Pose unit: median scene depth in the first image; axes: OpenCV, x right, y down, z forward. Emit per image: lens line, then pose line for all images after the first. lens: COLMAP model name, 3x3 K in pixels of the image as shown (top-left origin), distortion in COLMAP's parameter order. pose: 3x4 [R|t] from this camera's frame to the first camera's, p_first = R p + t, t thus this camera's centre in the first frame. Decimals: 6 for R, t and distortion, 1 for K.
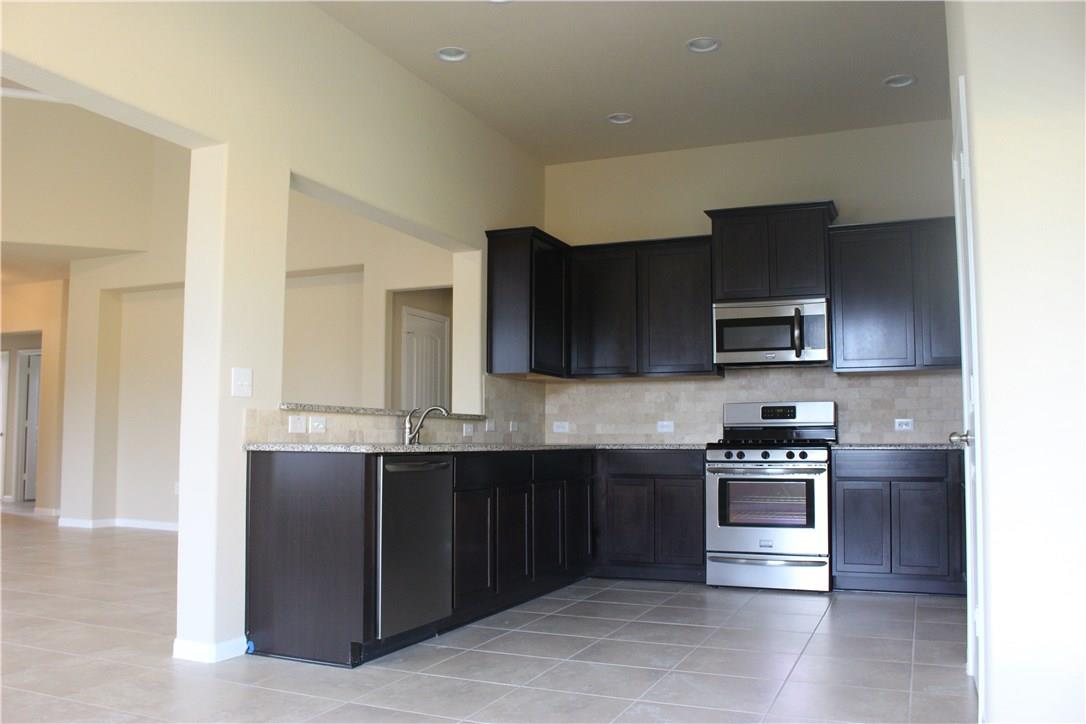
lens RADIAL K [[890.6, 0, 543.0], [0, 890.6, 362.0], [0, 0, 1]] dist [-0.166272, -0.000012]
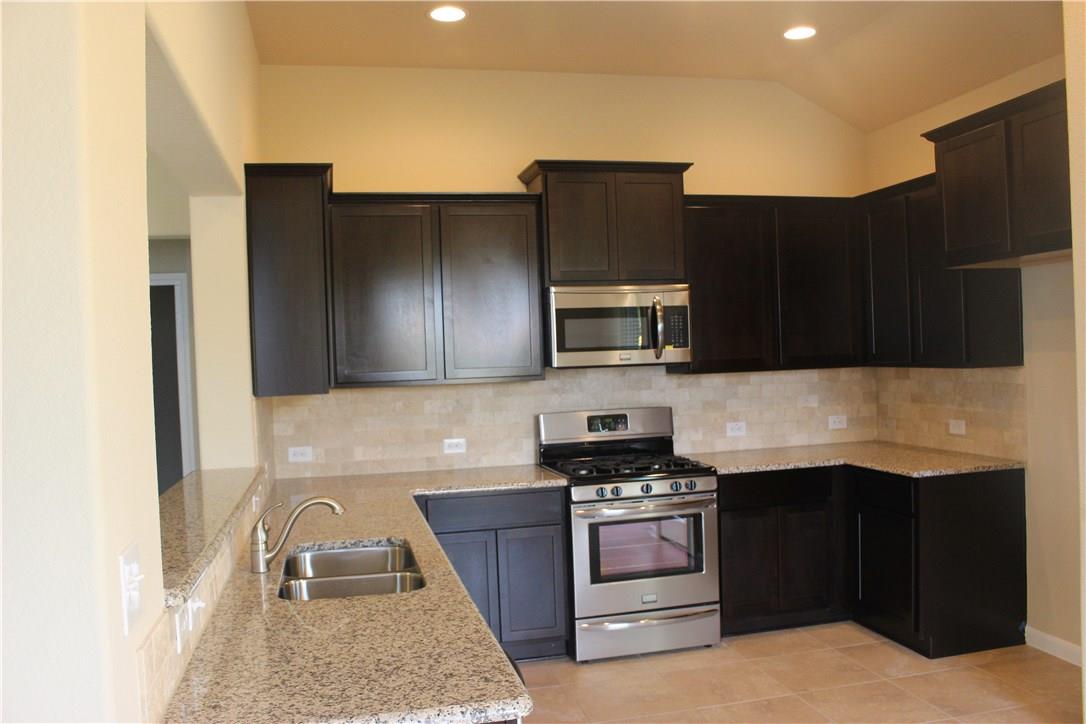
lens RADIAL K [[890.6, 0, 543.0], [0, 890.6, 362.0], [0, 0, 1]] dist [-0.166272, -0.000012]
pose [[0.802168, -0.036952, 0.595954, -0.264680], [-0.013667, 0.996685, 0.080196, -0.063073], [-0.596942, -0.072475, 0.799004, 0.400582]]
